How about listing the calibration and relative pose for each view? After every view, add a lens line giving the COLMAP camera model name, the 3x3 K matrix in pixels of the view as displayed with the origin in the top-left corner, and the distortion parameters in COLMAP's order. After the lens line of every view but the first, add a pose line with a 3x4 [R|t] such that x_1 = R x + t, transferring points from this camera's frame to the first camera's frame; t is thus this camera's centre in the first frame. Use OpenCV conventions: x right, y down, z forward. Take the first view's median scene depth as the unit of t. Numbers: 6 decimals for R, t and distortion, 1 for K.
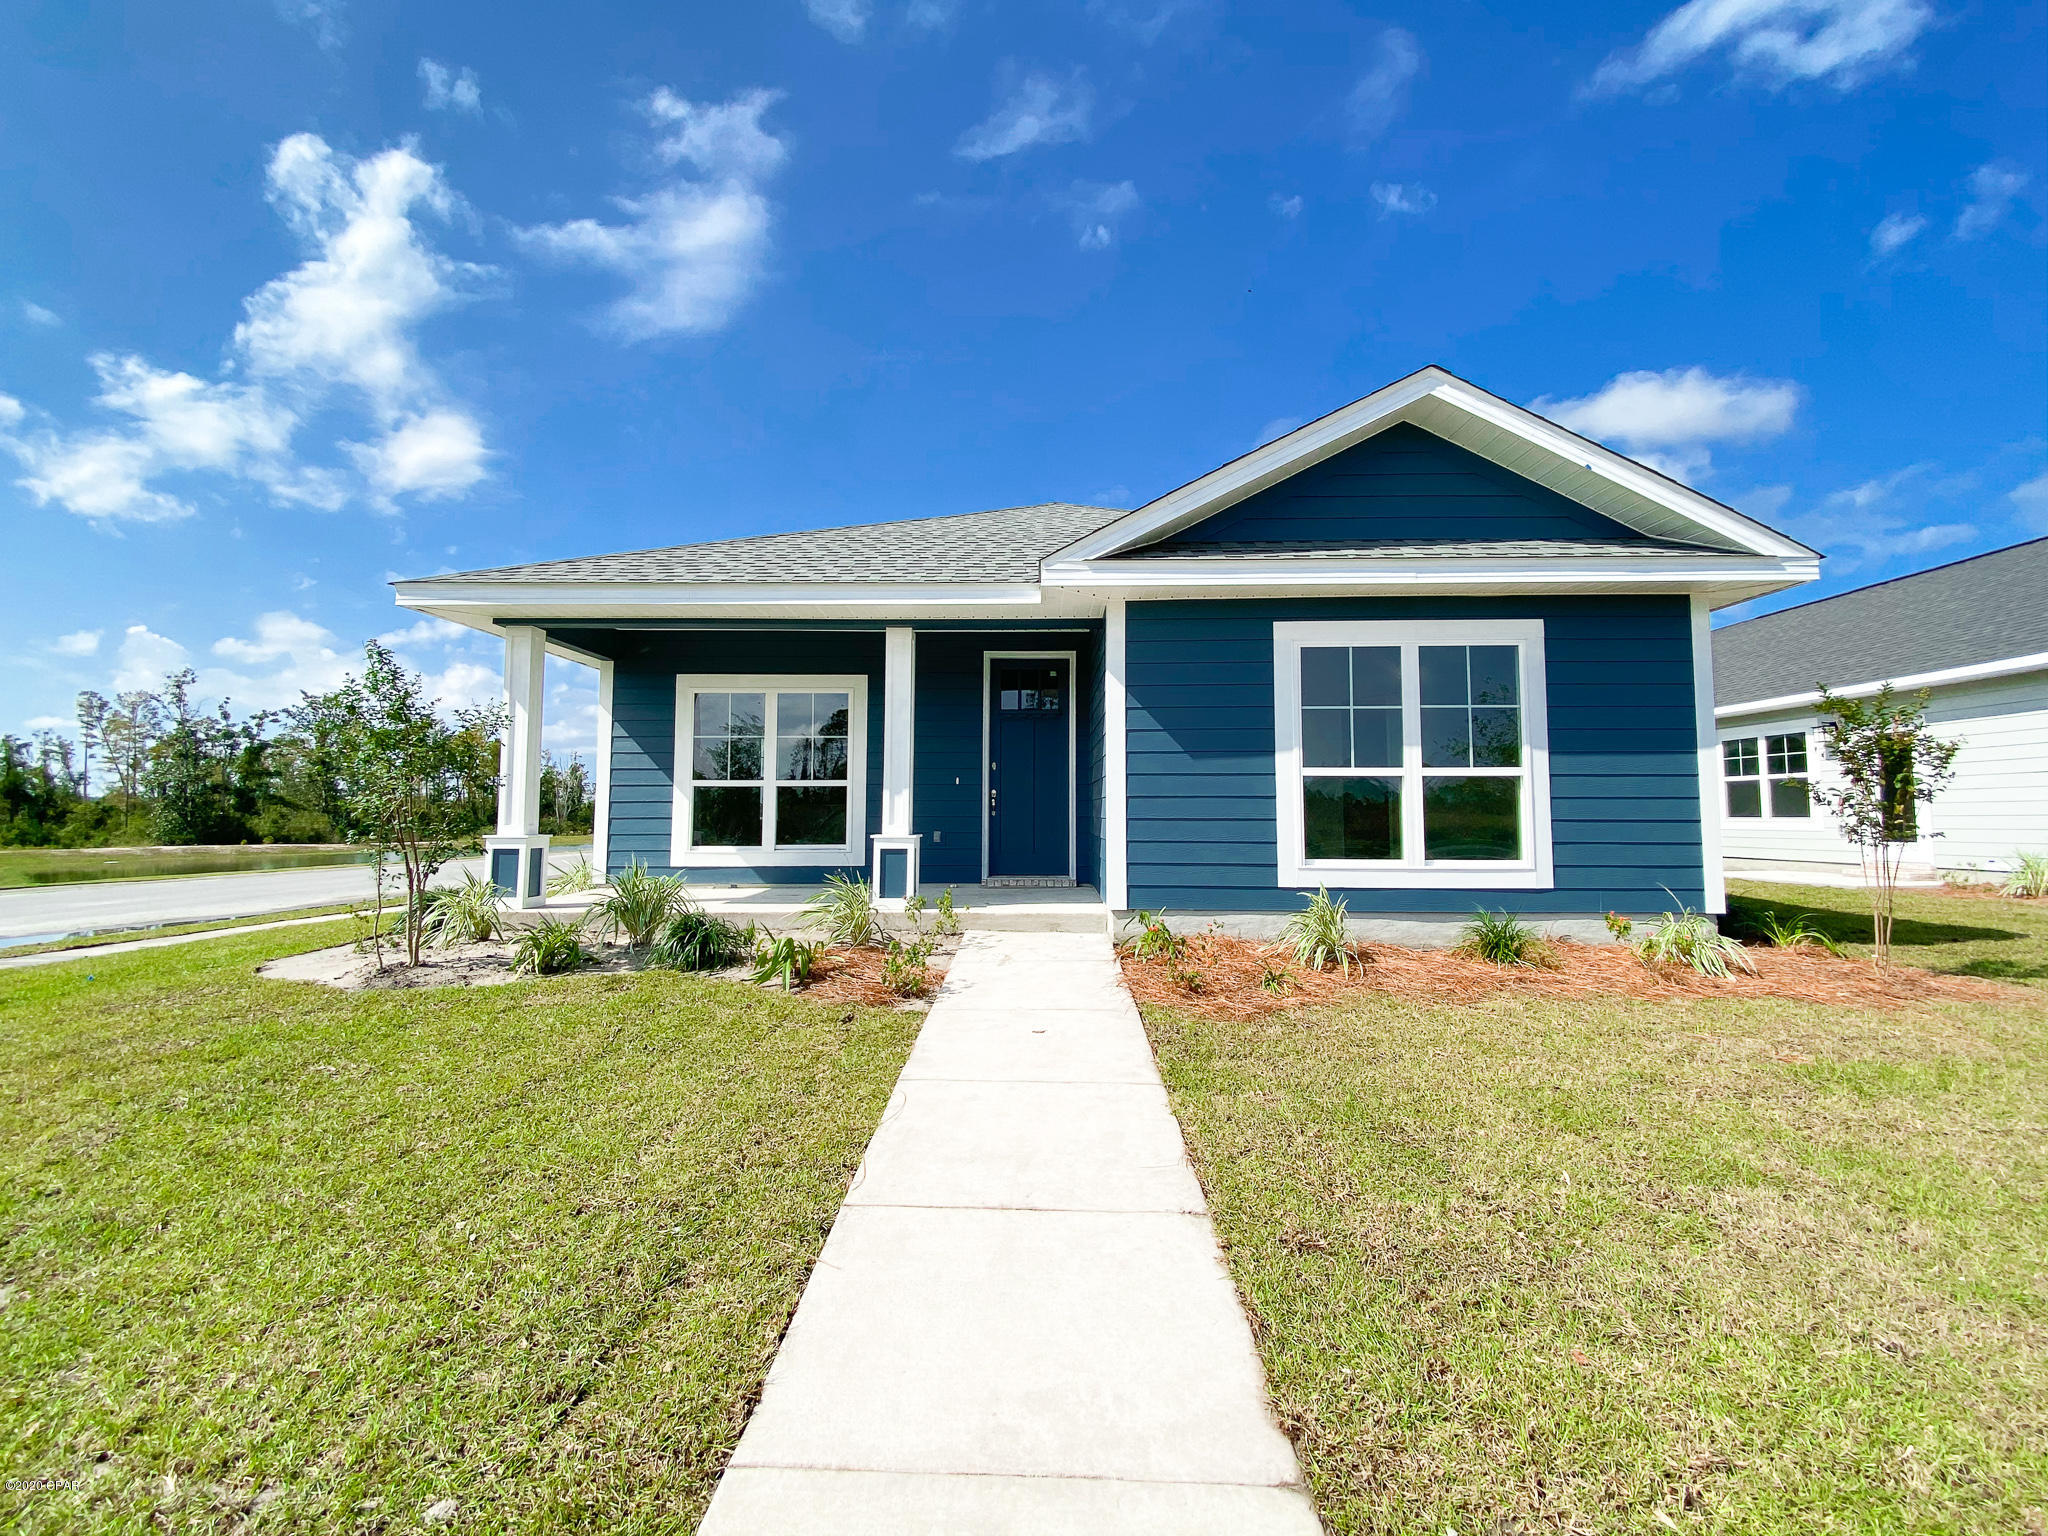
lens RADIAL K [[833.4, 0, 1030.7], [0, 833.4, 762.2], [0, 0, 1]] dist [0.012700, -0.016714]
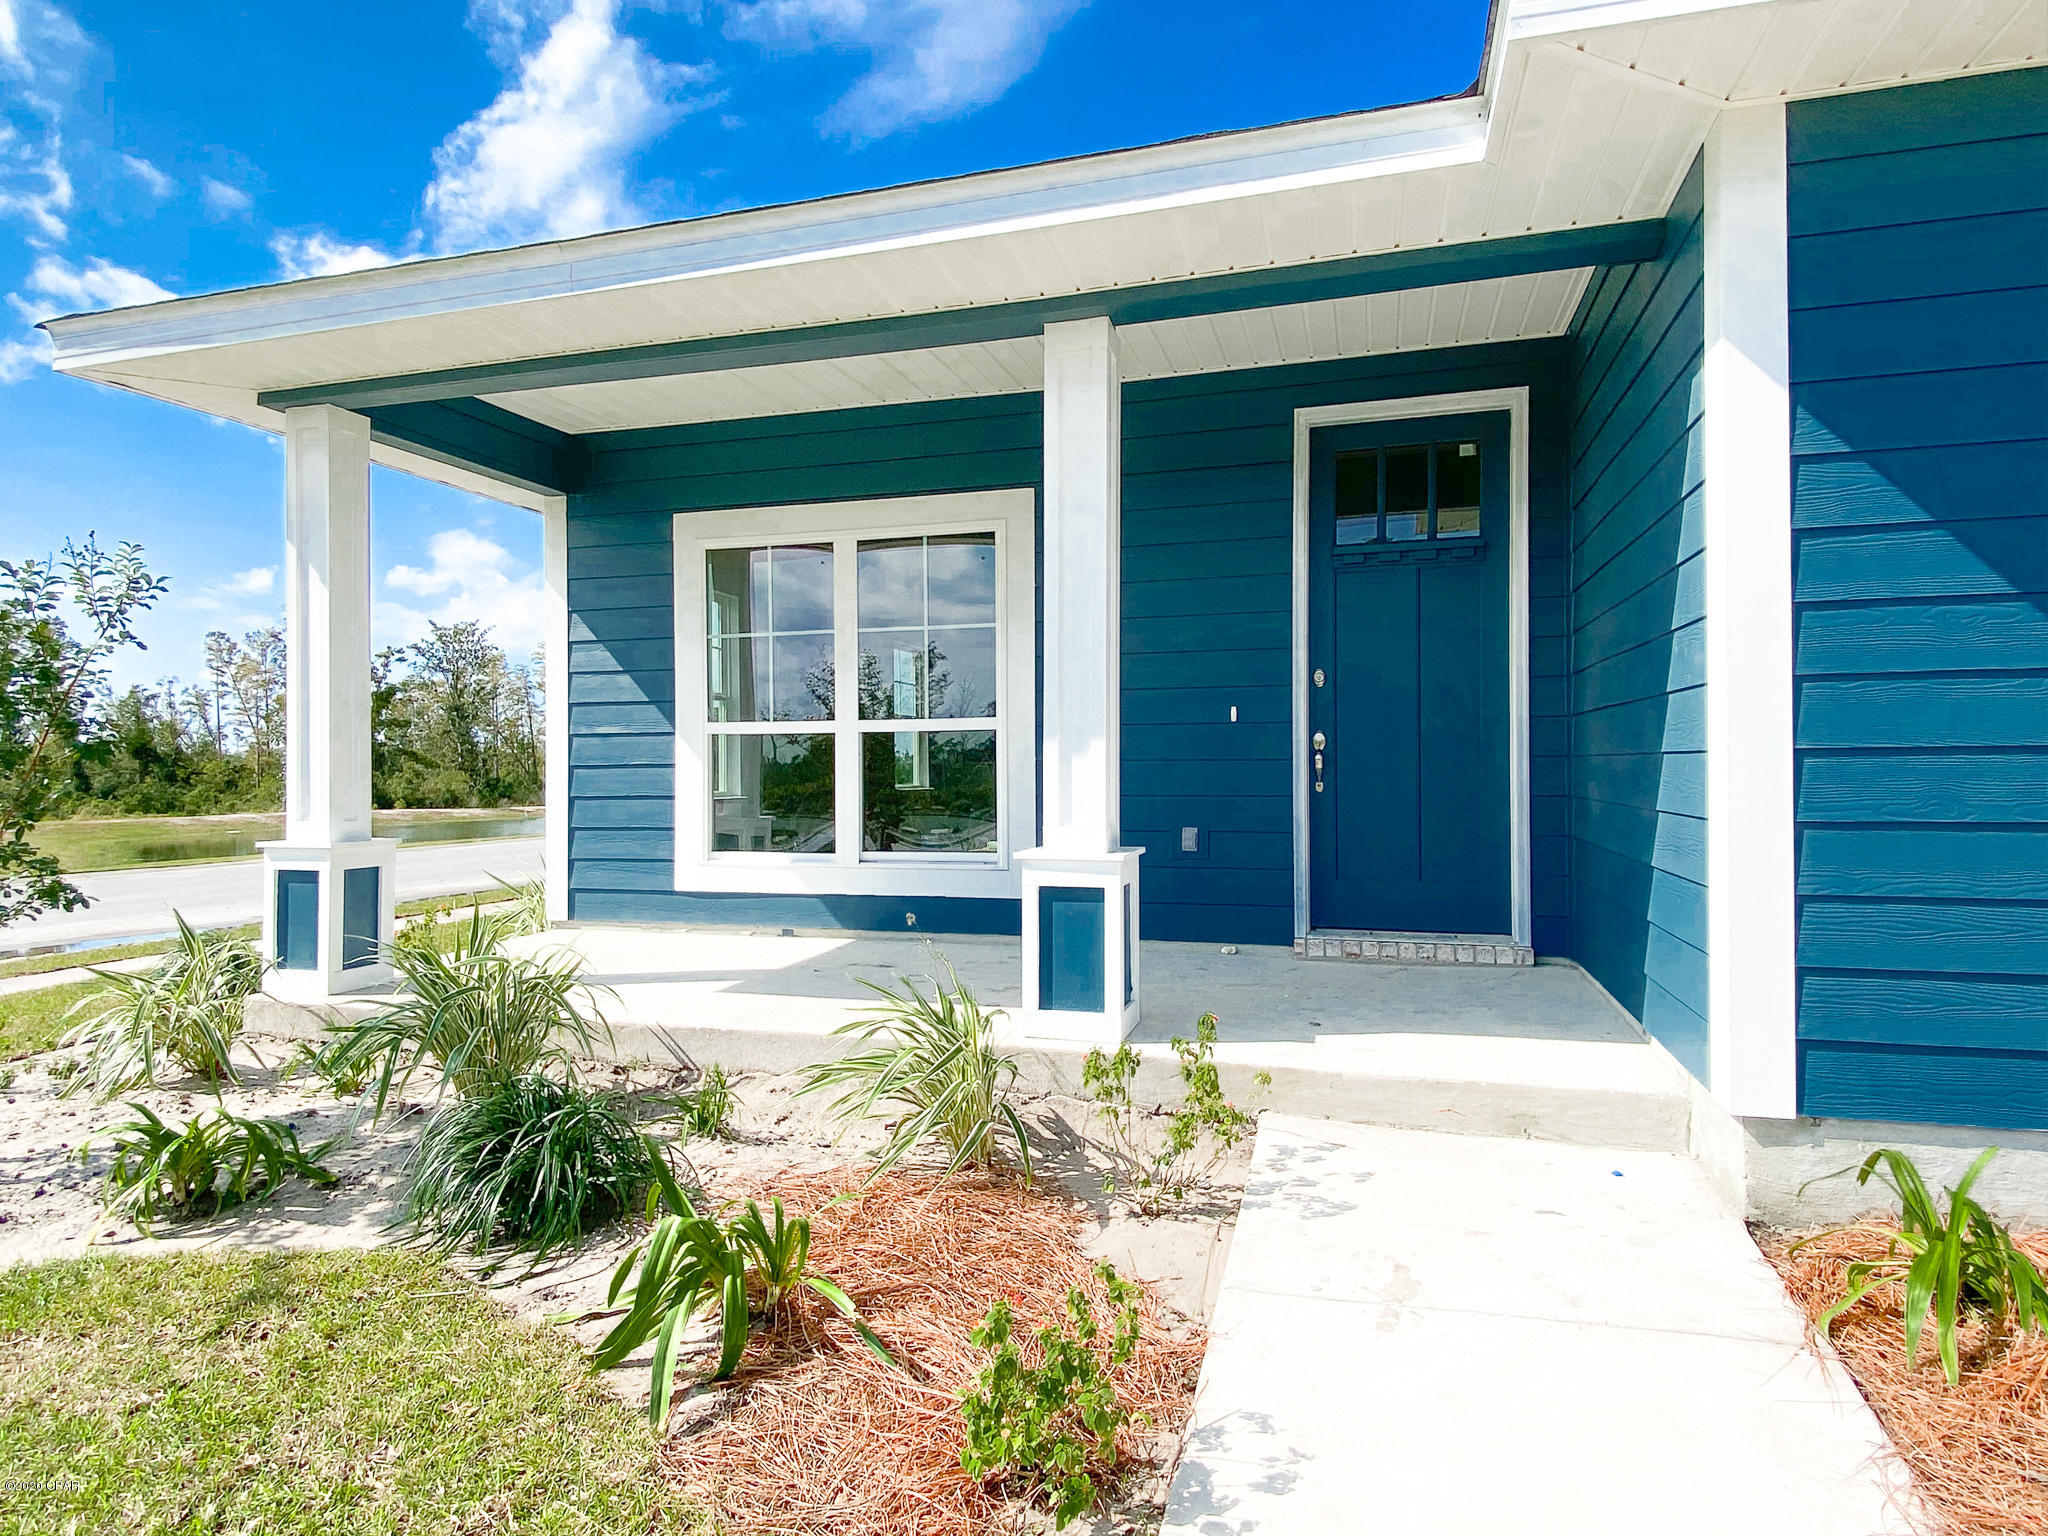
lens RADIAL K [[1169.5, 0, 1029.0], [0, 1169.5, 763.4], [0, 0, 1]] dist [0.054089, 0.000085]
pose [[0.964124, -0.008888, -0.265304, -0.027772], [0.024951, 0.998049, 0.057239, 0.010498], [0.264278, -0.061805, 0.962464, 0.363329]]
